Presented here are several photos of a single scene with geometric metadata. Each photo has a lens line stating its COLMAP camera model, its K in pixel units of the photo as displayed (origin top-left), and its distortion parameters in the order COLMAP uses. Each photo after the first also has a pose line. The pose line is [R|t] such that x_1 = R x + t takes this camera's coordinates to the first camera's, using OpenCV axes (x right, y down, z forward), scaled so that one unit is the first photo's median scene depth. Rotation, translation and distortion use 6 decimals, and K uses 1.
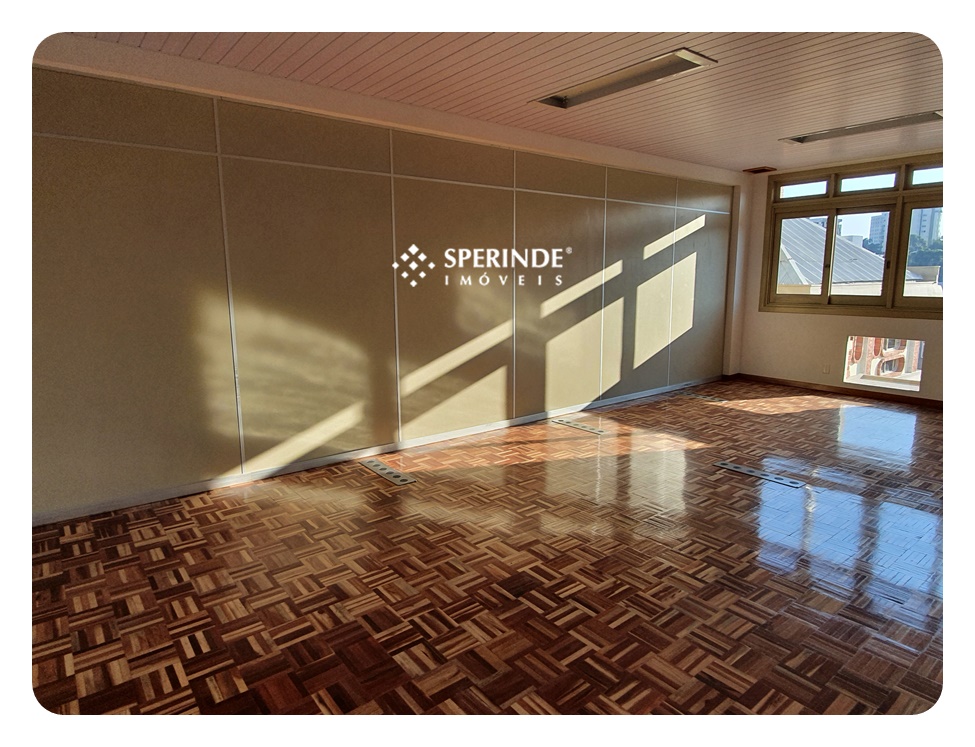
lens RADIAL K [[575.2, 0, 492.0], [0, 575.2, 374.3], [0, 0, 1]] dist [0.000225, -0.000233]
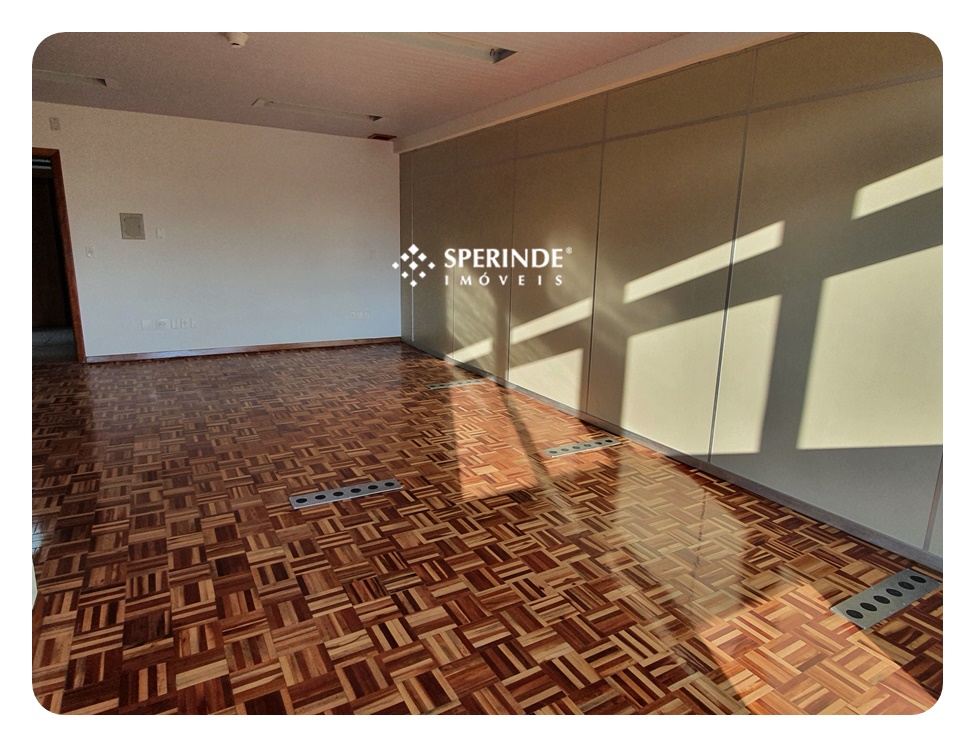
lens RADIAL K [[575.2, 0, 491.1], [0, 575.2, 371.4], [0, 0, 1]] dist [0.000225, -0.000233]
pose [[-0.149138, 0.220884, -0.963830, 1.000888], [-0.183963, 0.951515, 0.246528, -0.192655], [0.971553, 0.214076, -0.101273, 1.062182]]
